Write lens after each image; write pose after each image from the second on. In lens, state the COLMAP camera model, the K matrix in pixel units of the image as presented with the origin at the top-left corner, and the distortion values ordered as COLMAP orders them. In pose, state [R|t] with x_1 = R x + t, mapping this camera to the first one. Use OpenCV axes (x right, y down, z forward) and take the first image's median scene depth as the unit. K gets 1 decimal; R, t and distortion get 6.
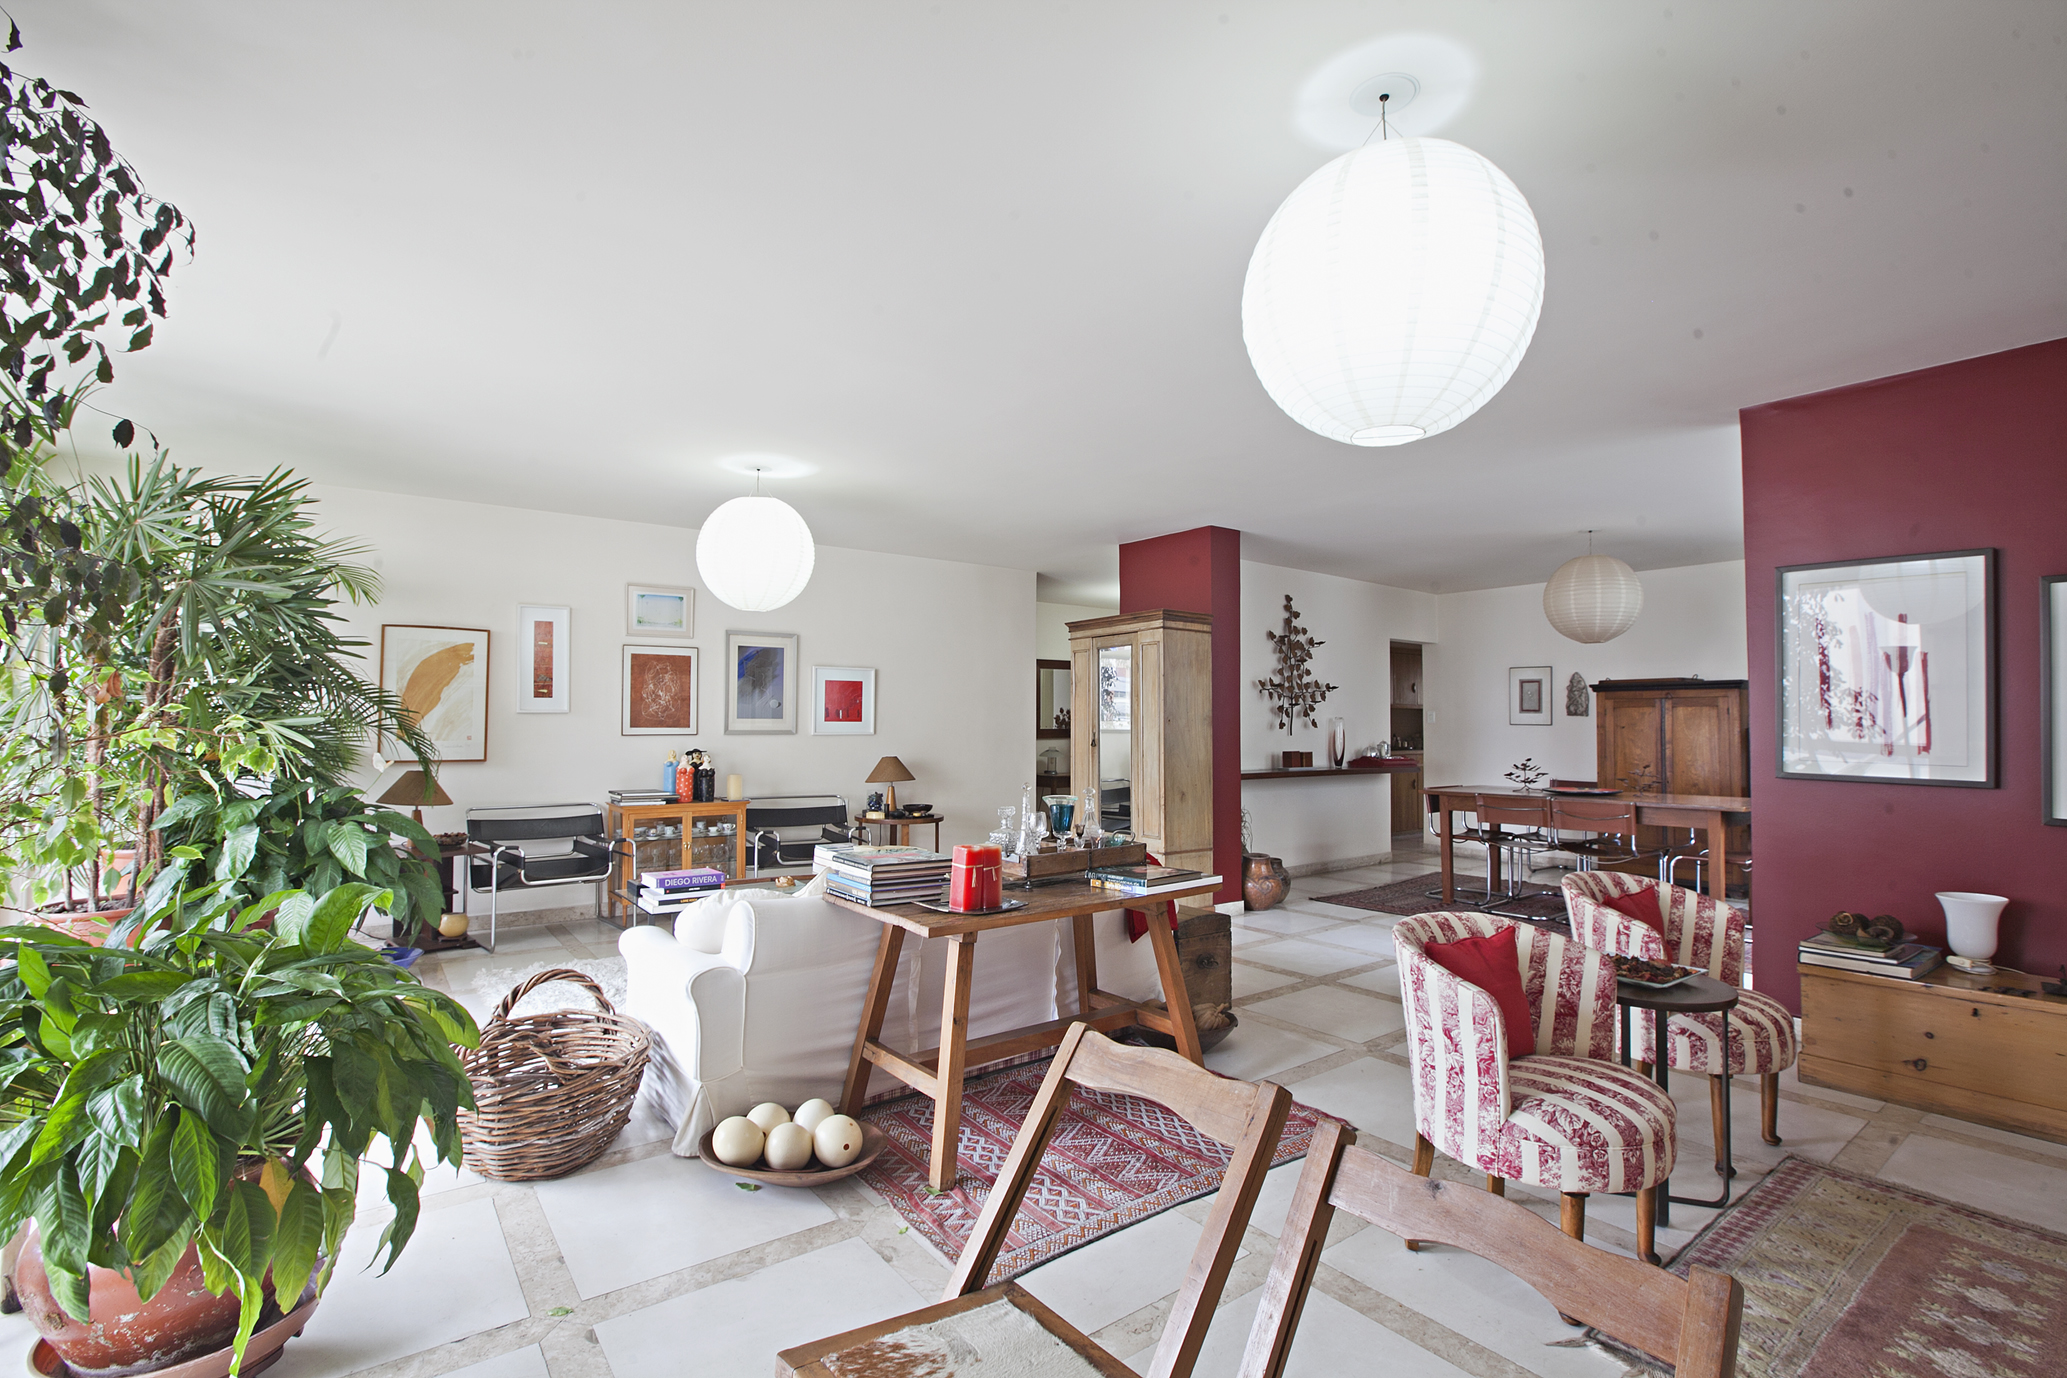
lens RADIAL K [[950.2, 0, 1036.1], [0, 950.2, 696.3], [0, 0, 1]] dist [-0.003776, 0.000006]
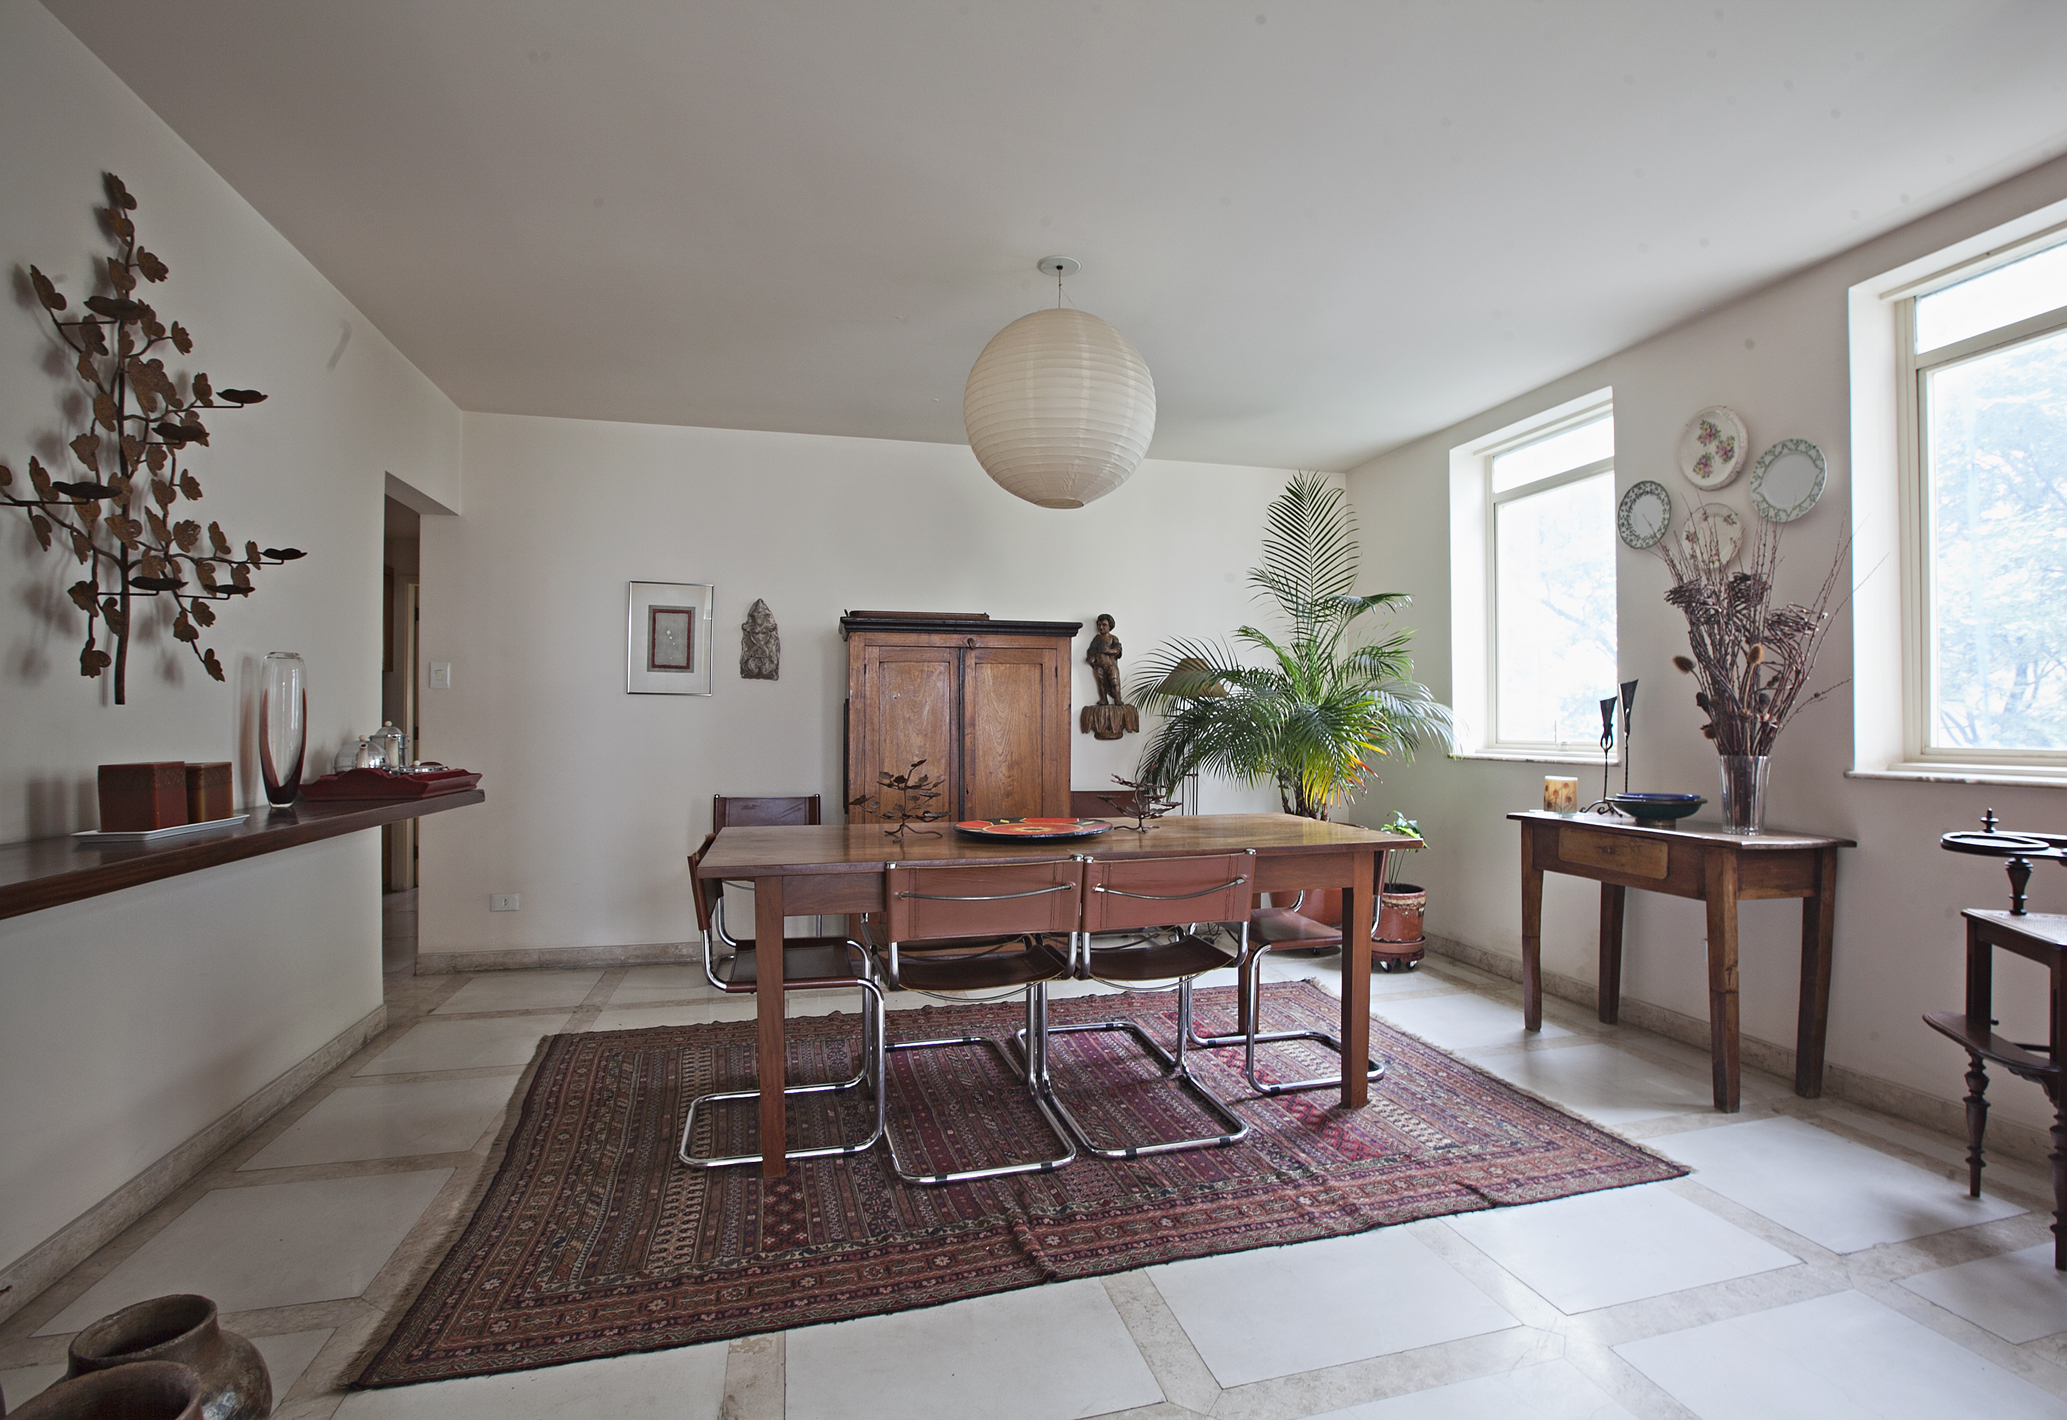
lens RADIAL K [[949.3, 0, 1032.7], [0, 949.3, 706.3], [0, 0, 1]] dist [-0.002353, 0.000143]
pose [[0.388103, 0.013022, 0.921524, 0.115185], [-0.032418, 0.999474, -0.000470, 0.031311], [-0.921045, -0.029692, 0.388322, 0.617011]]
